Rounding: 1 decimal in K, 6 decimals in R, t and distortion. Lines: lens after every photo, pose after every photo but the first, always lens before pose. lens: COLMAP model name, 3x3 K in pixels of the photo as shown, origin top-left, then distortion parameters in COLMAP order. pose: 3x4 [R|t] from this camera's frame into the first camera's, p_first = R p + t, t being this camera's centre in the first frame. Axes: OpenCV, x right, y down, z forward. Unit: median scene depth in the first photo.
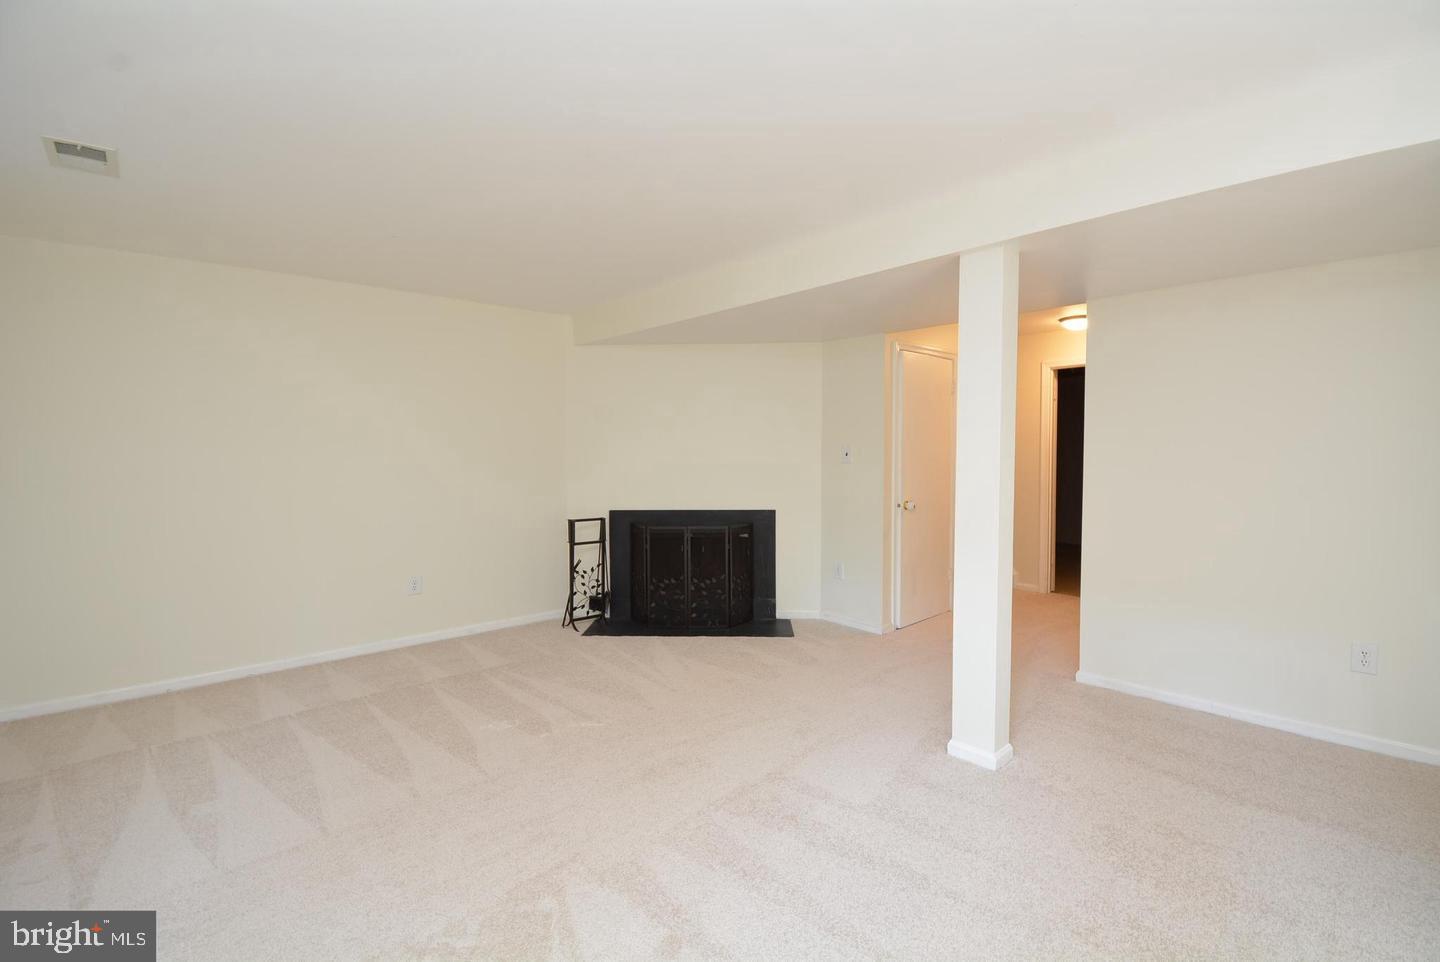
lens RADIAL K [[637.1, 0, 725.4], [0, 637.1, 474.2], [0, 0, 1]] dist [0.022983, -0.027286]
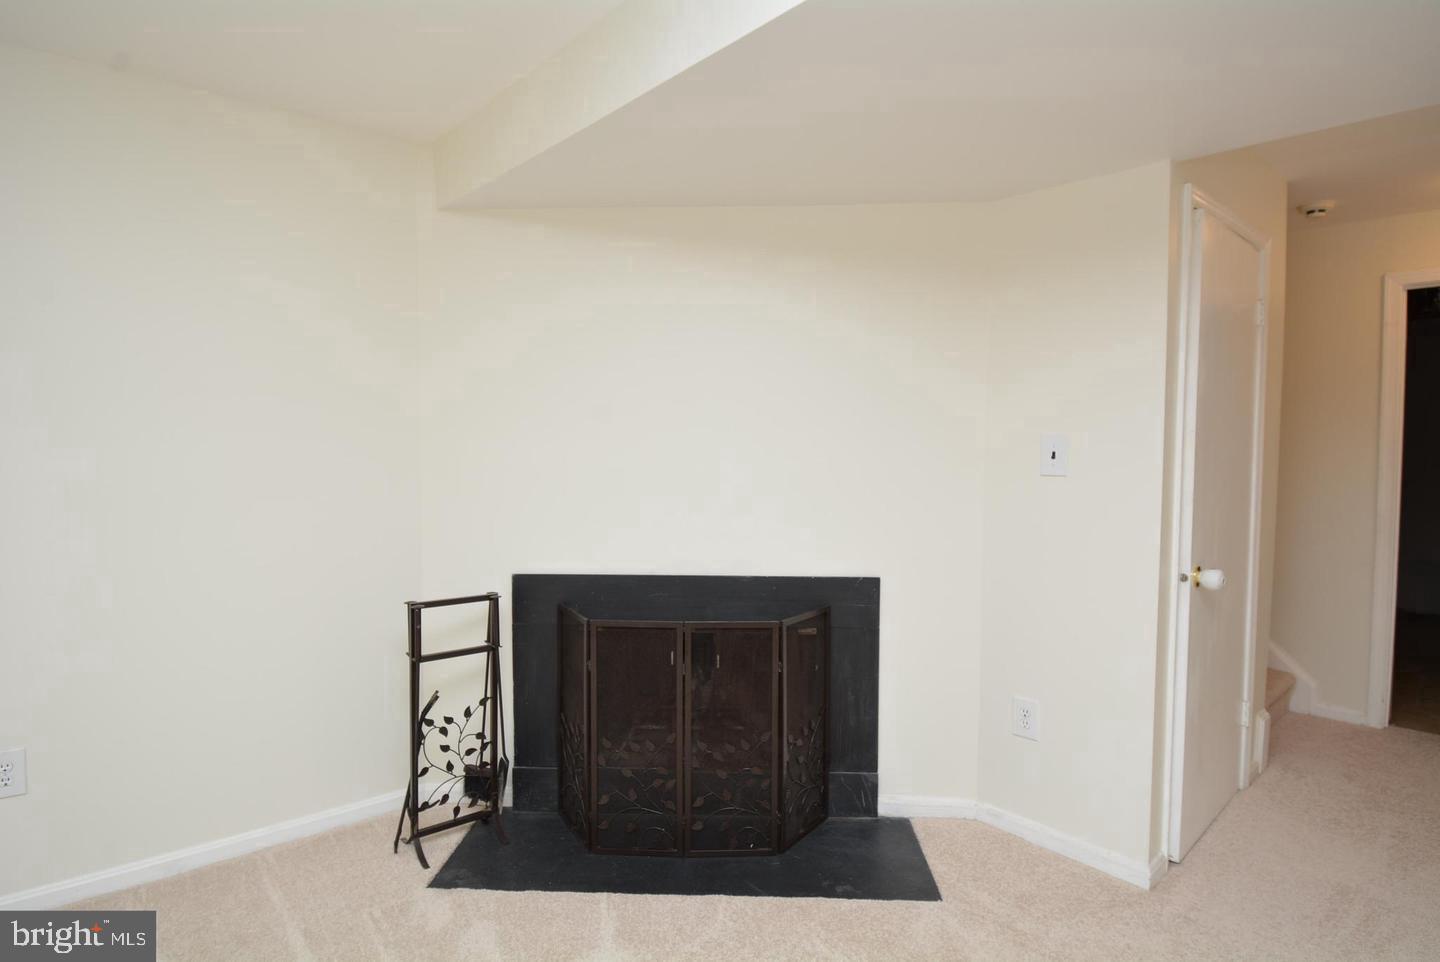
lens RADIAL K [[775.5, 0, 750.8], [0, 775.5, 483.2], [0, 0, 1]] dist [0.027834, -0.000679]
pose [[0.999746, 0.006537, 0.021556, -0.025413], [-0.006654, 0.999963, 0.005383, -0.013658], [-0.021520, -0.005525, 0.999753, 0.459792]]
